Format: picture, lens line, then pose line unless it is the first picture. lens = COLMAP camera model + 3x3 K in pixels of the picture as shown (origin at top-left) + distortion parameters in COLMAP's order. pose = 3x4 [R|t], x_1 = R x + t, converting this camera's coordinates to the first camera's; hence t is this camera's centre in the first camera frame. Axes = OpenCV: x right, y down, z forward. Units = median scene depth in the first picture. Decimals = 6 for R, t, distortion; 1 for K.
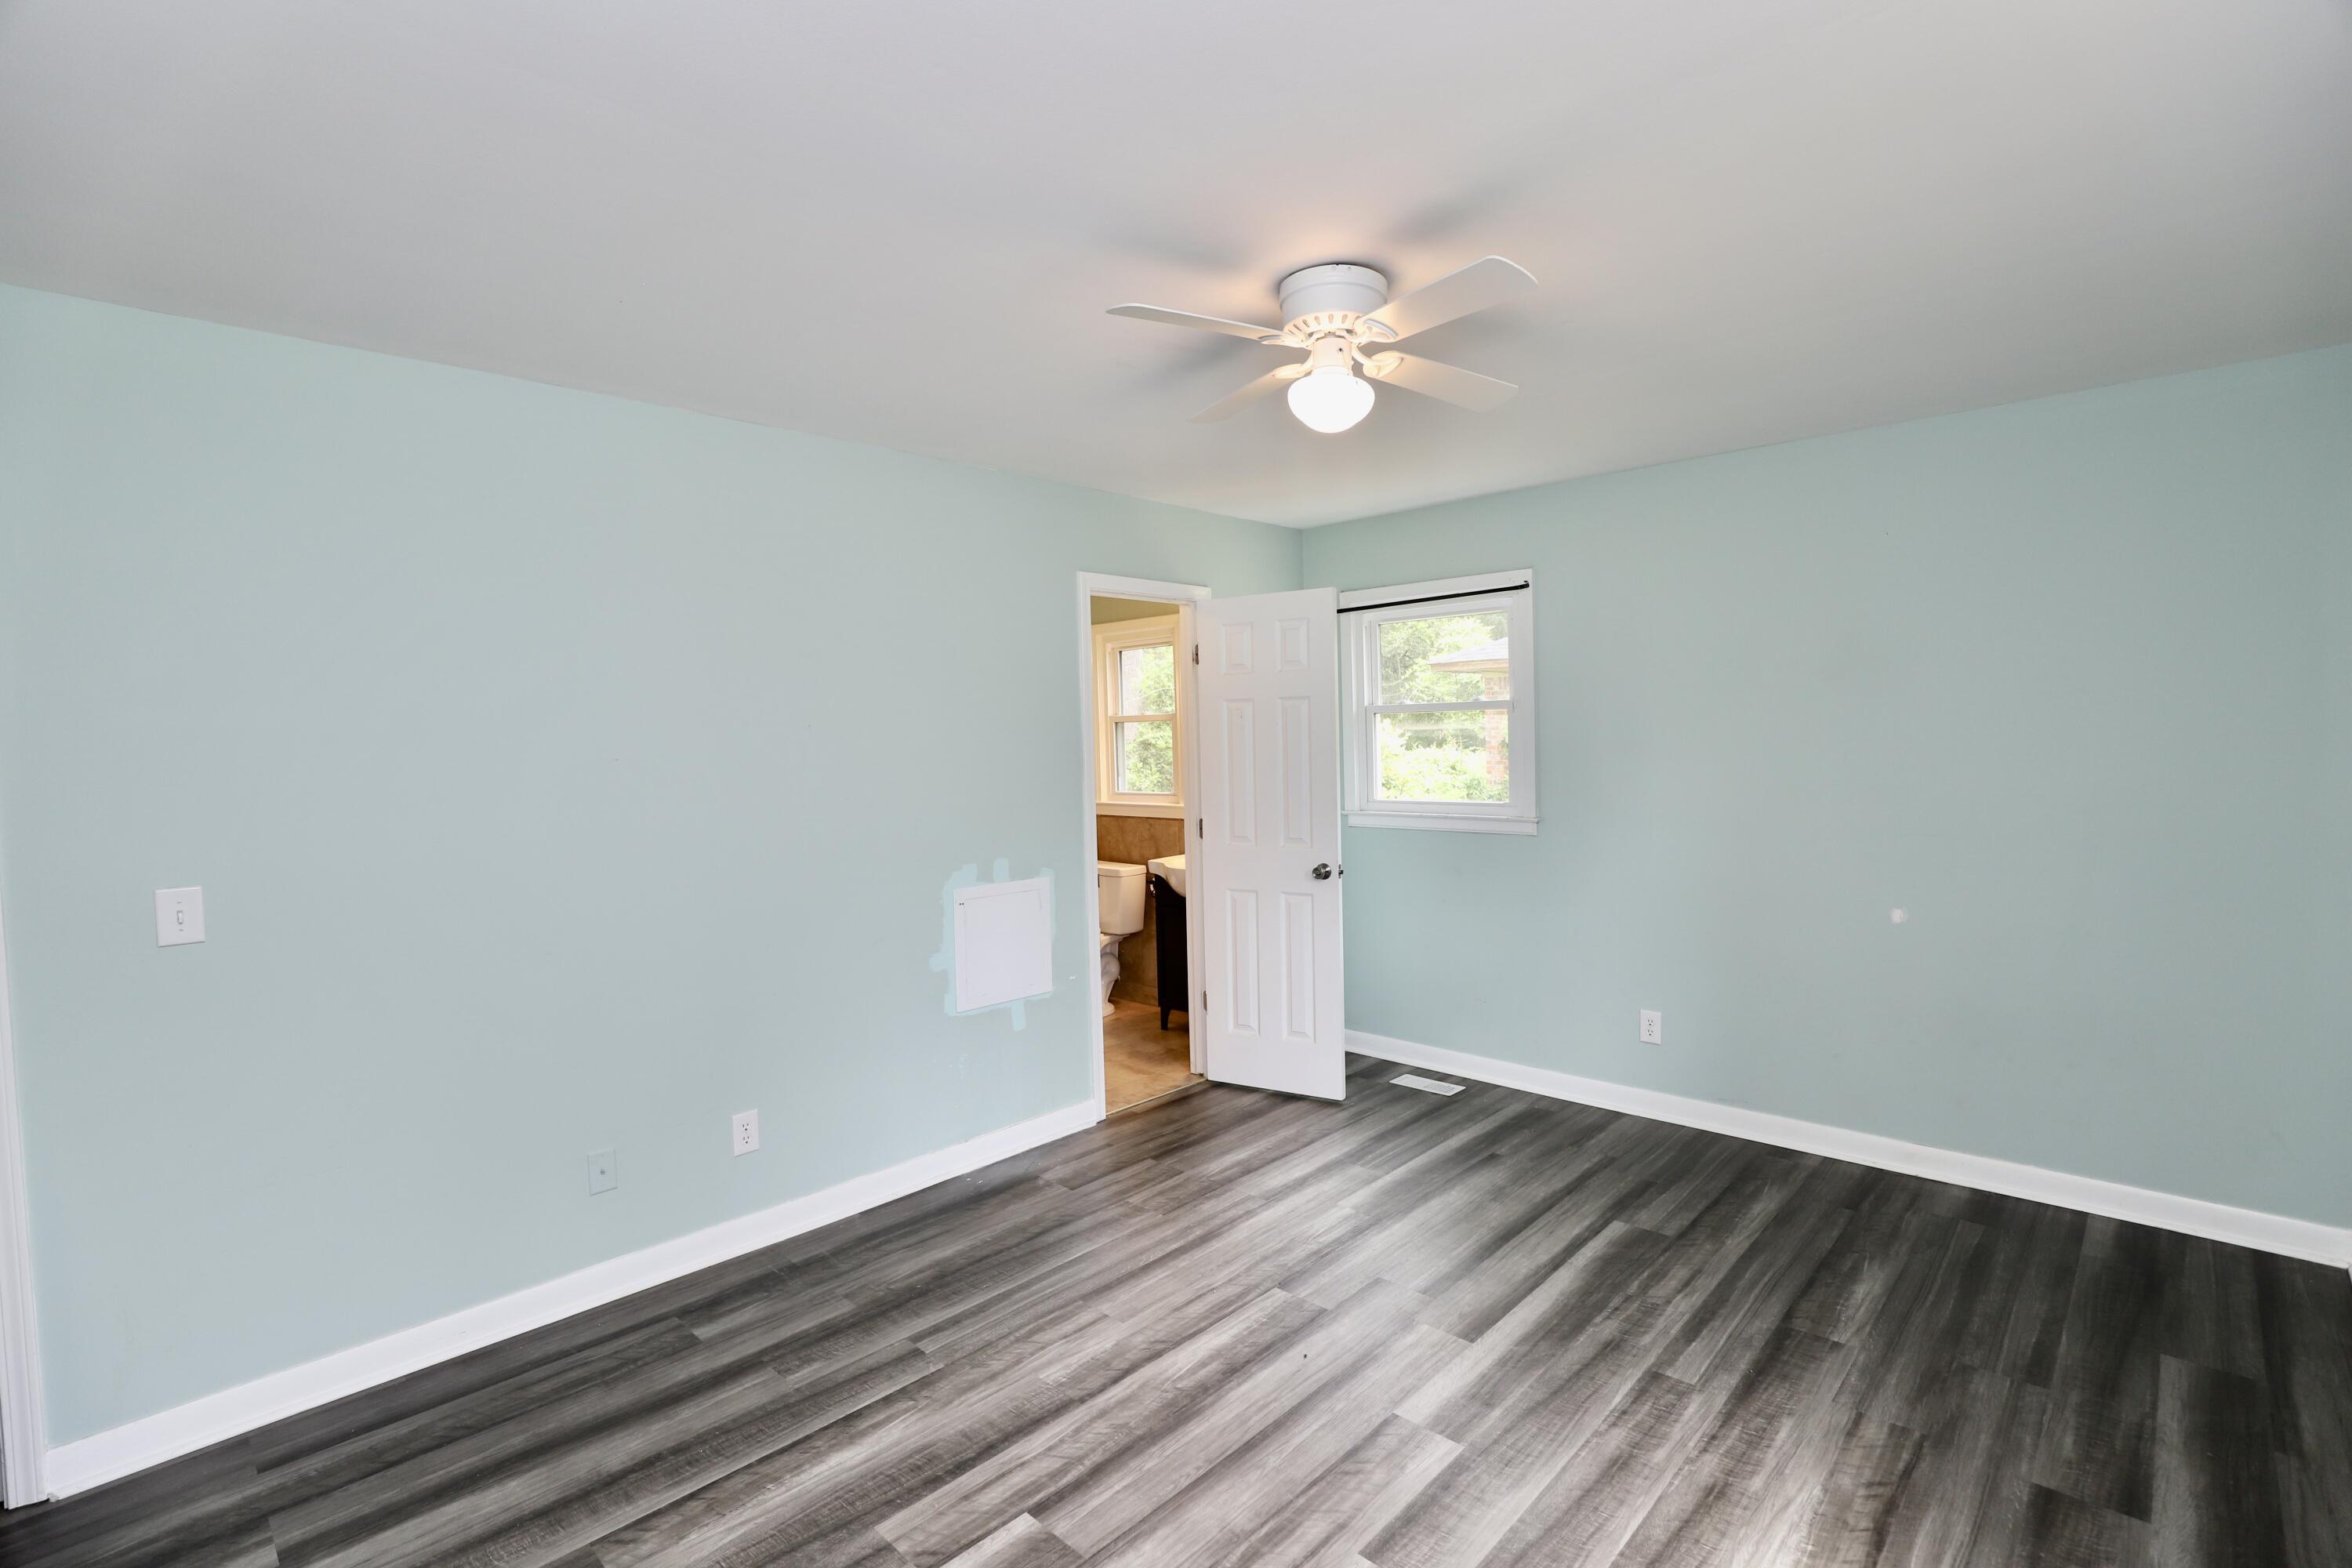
lens RADIAL K [[1101.3, 0, 1176.1], [0, 1101.3, 780.8], [0, 0, 1]] dist [-0.031461, 0.004034]
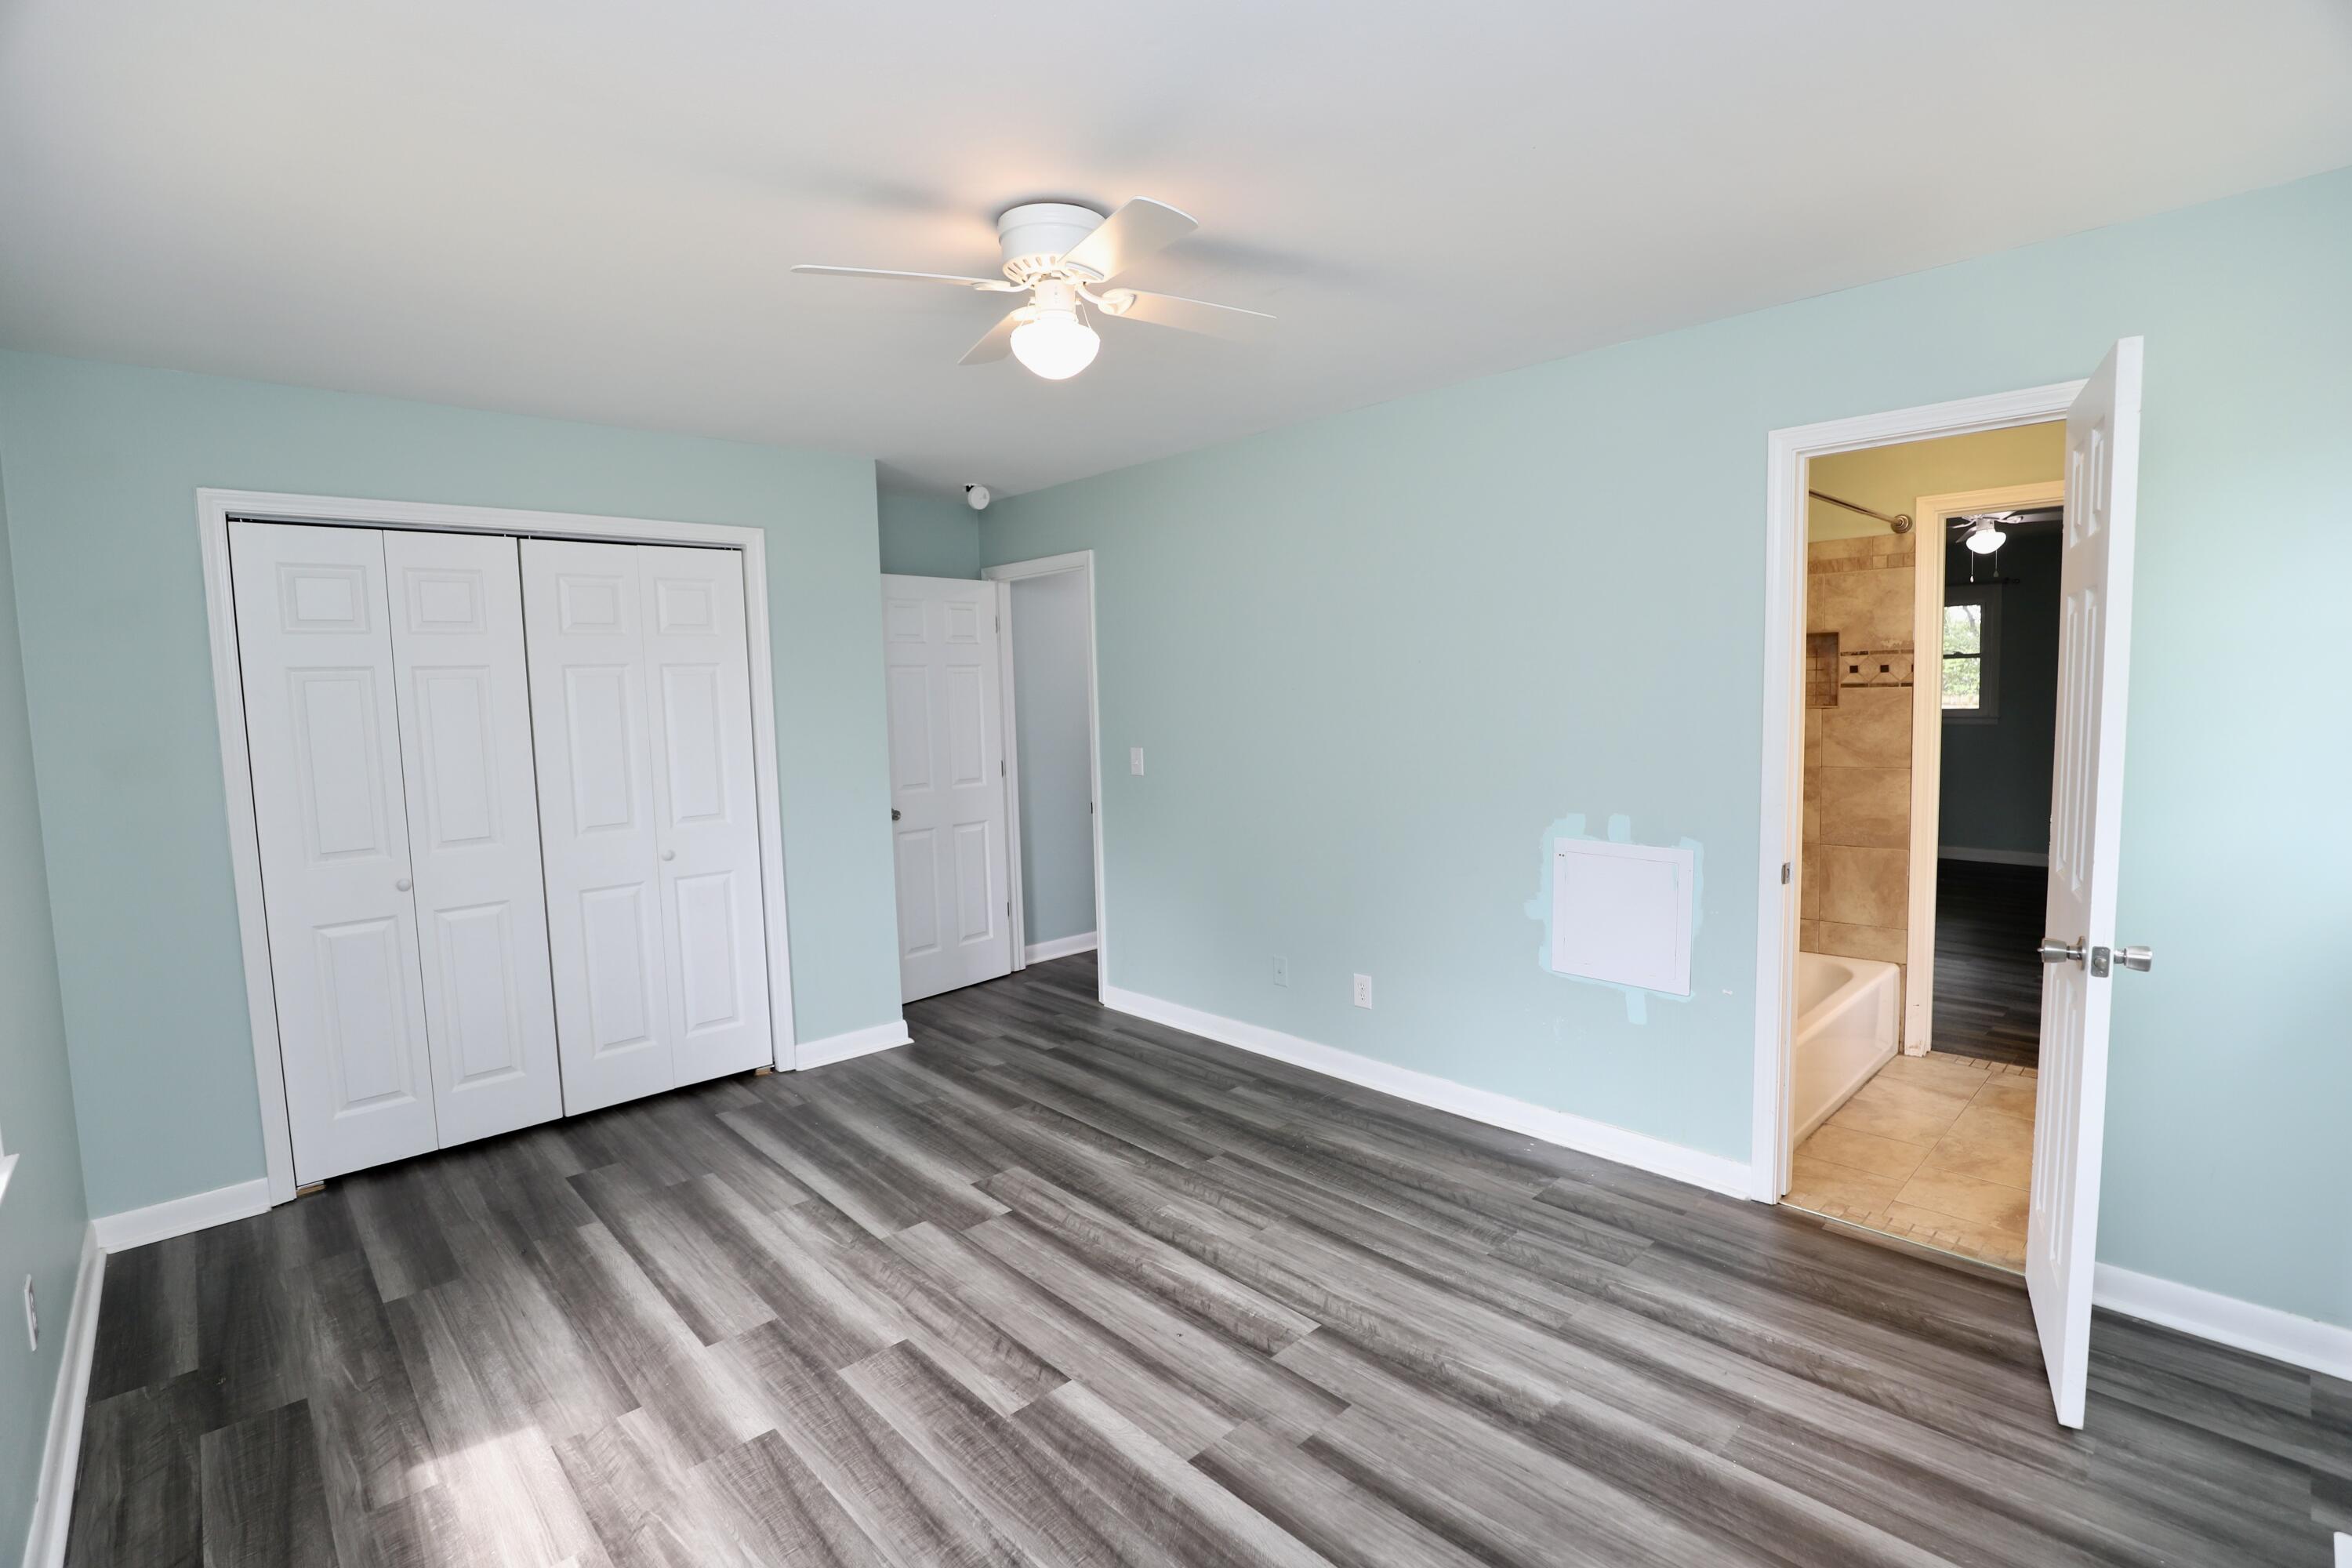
lens RADIAL K [[1101.3, 0, 1170.3], [0, 1101.3, 782.9], [0, 0, 1]] dist [-0.031461, 0.004034]
pose [[-0.070450, 0.111897, -0.991219, 0.935458], [-0.011947, 0.993522, 0.113006, -0.059507], [0.997444, 0.019804, -0.068657, 0.963107]]
